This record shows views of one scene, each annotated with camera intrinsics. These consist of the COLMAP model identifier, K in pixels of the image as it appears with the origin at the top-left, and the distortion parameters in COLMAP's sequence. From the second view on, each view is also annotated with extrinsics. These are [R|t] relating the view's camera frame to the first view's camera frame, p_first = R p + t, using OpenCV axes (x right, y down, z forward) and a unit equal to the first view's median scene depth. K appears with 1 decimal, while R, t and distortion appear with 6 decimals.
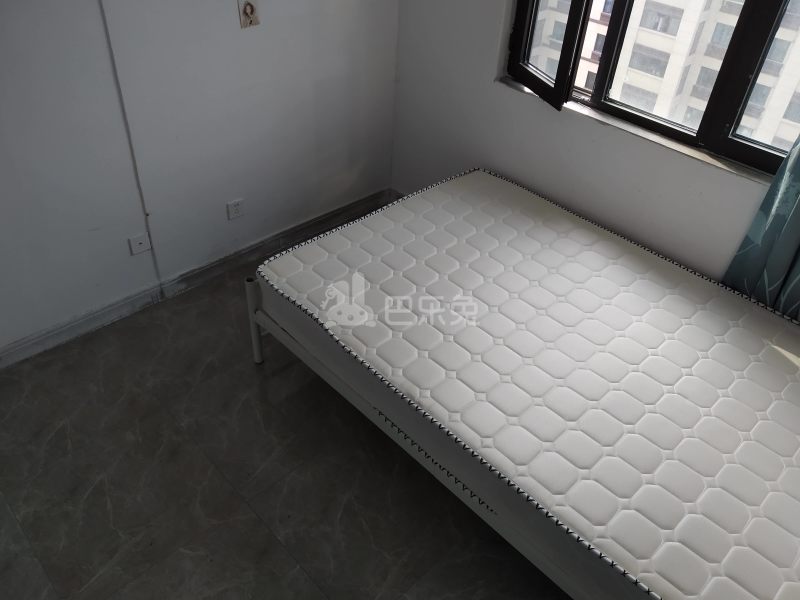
lens RADIAL K [[628.1, 0, 400.0], [0, 628.1, 300.0], [0, 0, 1]] dist [-0.000139, -0.000291]
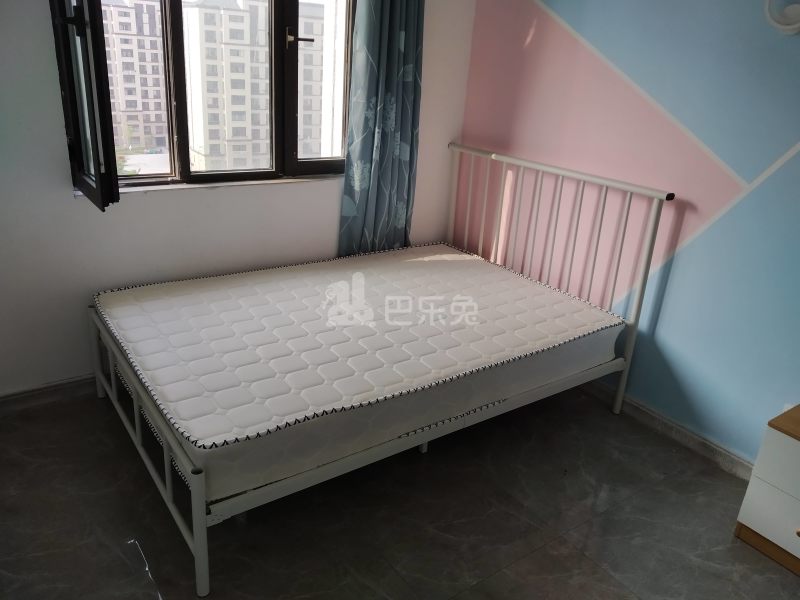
lens RADIAL K [[628.1, 0, 400.0], [0, 628.1, 300.0], [0, 0, 1]] dist [-0.000139, -0.000291]
pose [[0.143614, -0.405128, 0.902910, -0.750513], [0.574635, 0.776942, 0.257208, -0.229246], [-0.805710, 0.481905, 0.344380, 0.450439]]
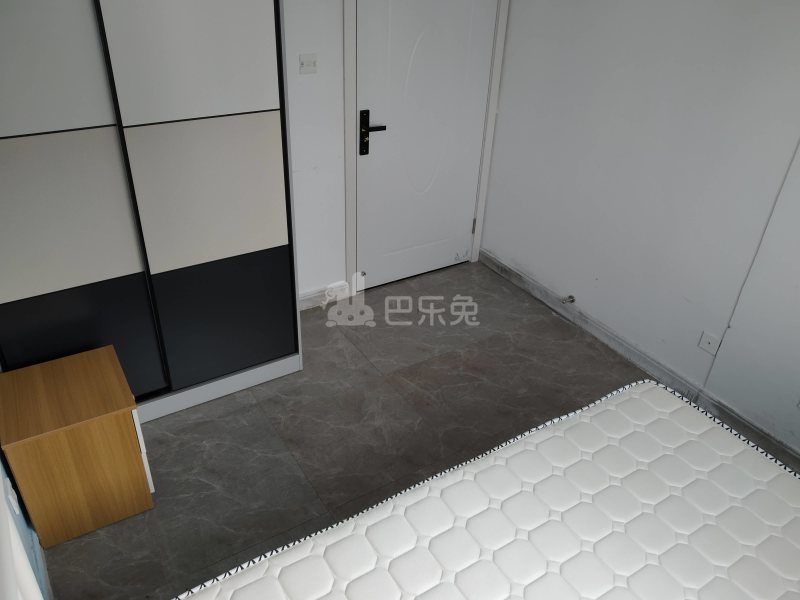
lens RADIAL K [[628.1, 0, 400.0], [0, 628.1, 300.0], [0, 0, 1]] dist [-0.000139, -0.000291]
pose [[-0.207794, 0.455396, -0.865700, 0.601105], [-0.655408, 0.592157, 0.468818, -0.306669], [0.726128, 0.664805, 0.175423, 0.438252]]
